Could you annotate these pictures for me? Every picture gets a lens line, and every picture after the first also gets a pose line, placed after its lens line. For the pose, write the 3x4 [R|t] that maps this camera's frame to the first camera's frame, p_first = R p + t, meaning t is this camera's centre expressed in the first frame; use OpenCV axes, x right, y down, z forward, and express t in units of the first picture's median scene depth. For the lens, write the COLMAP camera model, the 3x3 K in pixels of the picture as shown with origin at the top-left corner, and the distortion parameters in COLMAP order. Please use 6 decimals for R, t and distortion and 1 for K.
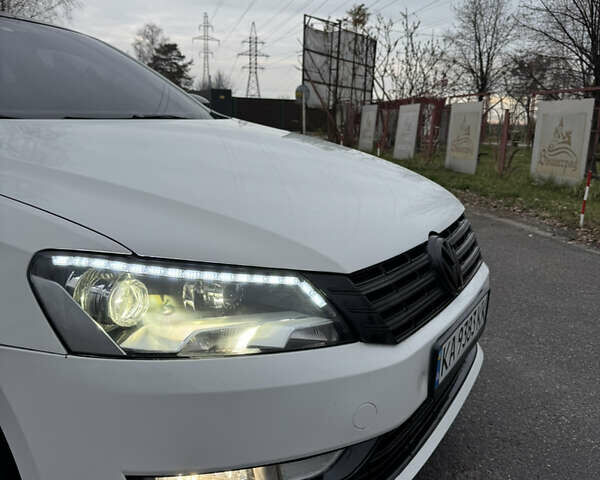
lens RADIAL K [[558.8, 0, 300.0], [0, 558.8, 240.0], [0, 0, 1]] dist [0.244486, -0.548171]
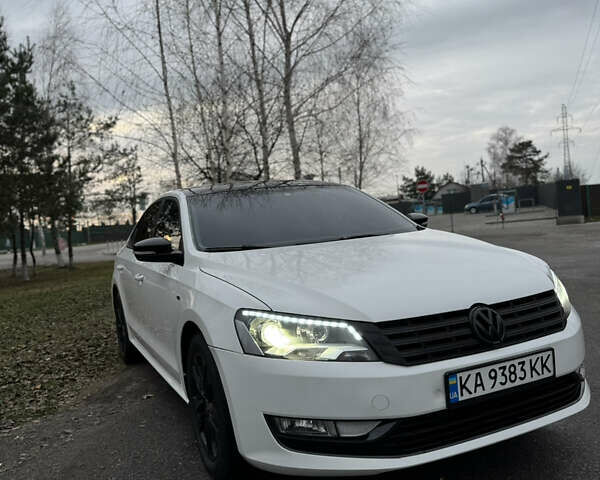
lens RADIAL K [[558.8, 0, 300.0], [0, 558.8, 240.0], [0, 0, 1]] dist [0.244486, -0.548171]
pose [[0.818126, -0.080583, -0.569365, 0.693092], [-0.018621, 0.985901, -0.166292, 0.076531], [0.574738, 0.146650, 0.805090, -0.474549]]
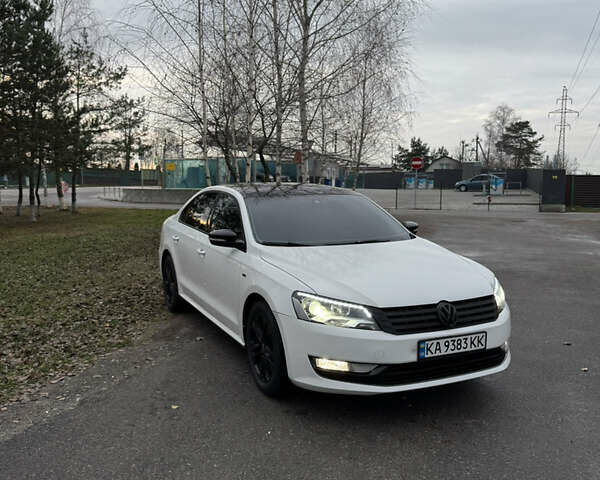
lens RADIAL K [[558.8, 0, 300.0], [0, 558.8, 240.0], [0, 0, 1]] dist [0.244486, -0.548171]
pose [[0.832637, 0.033303, -0.552818, 1.021824], [-0.103402, 0.989986, -0.096101, 0.024919], [0.544081, 0.137180, 0.827742, -1.325021]]
